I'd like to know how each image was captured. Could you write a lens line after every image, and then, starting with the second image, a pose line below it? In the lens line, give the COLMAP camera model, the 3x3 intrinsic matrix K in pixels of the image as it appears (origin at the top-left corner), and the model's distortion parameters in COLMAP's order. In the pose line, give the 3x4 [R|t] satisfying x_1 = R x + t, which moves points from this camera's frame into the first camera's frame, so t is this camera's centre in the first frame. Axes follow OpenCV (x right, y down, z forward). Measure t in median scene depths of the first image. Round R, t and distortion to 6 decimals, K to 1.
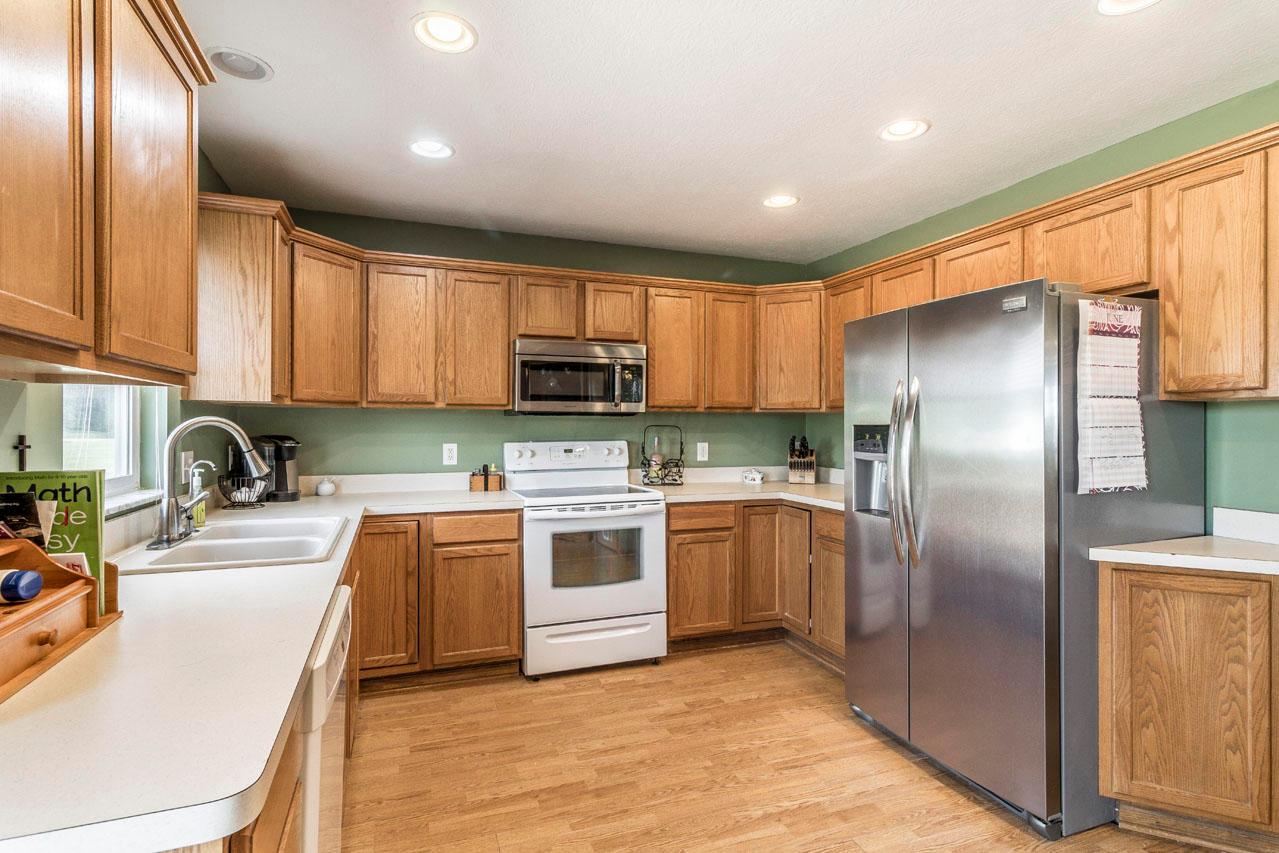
lens RADIAL K [[617.5, 0, 634.7], [0, 617.5, 423.9], [0, 0, 1]] dist [0.002883, 0.000668]
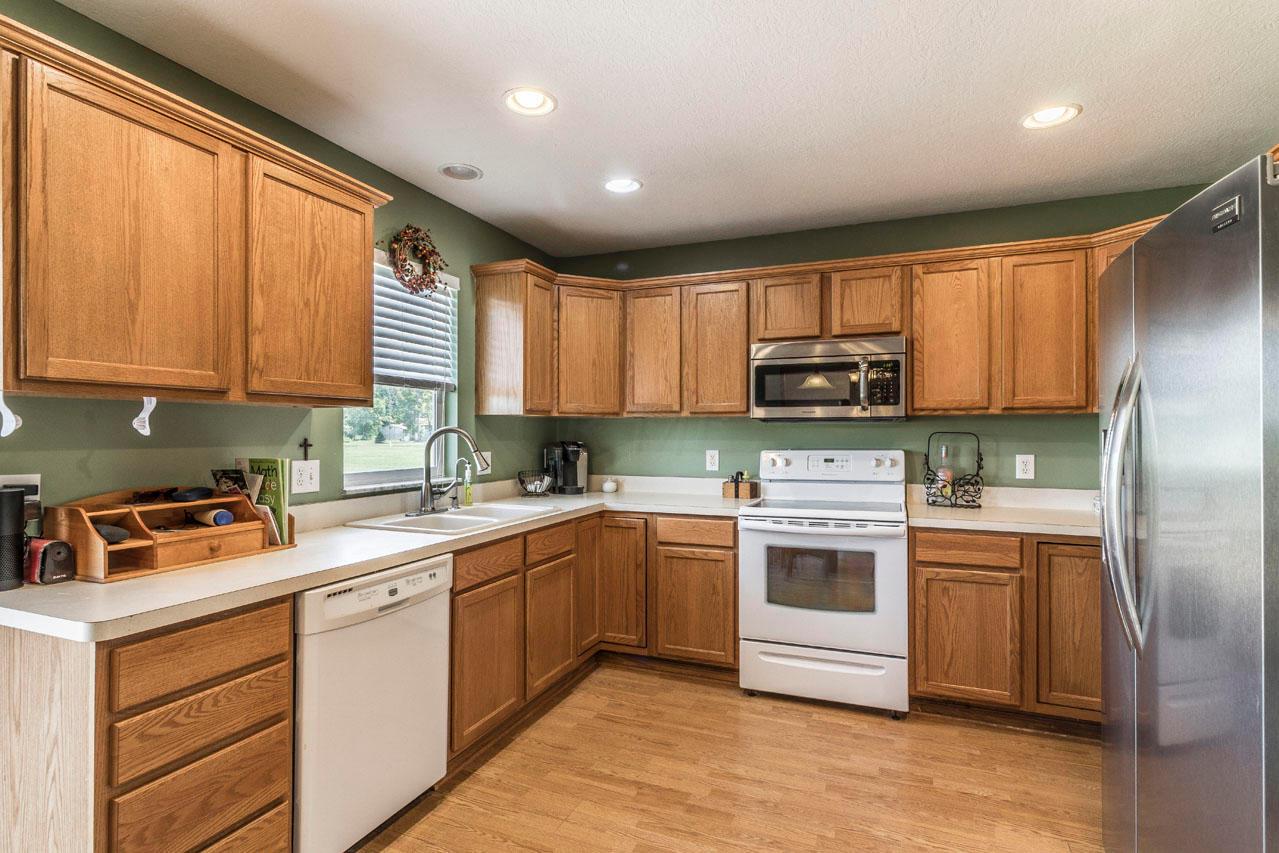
lens RADIAL K [[640.4, 0, 632.5], [0, 640.4, 429.6], [0, 0, 1]] dist [-0.001007, 0.000949]
pose [[0.736617, -0.006456, -0.676279, 0.378270], [0.003495, 0.999977, -0.005739, 0.003154], [0.676301, 0.001864, 0.736623, 0.130356]]
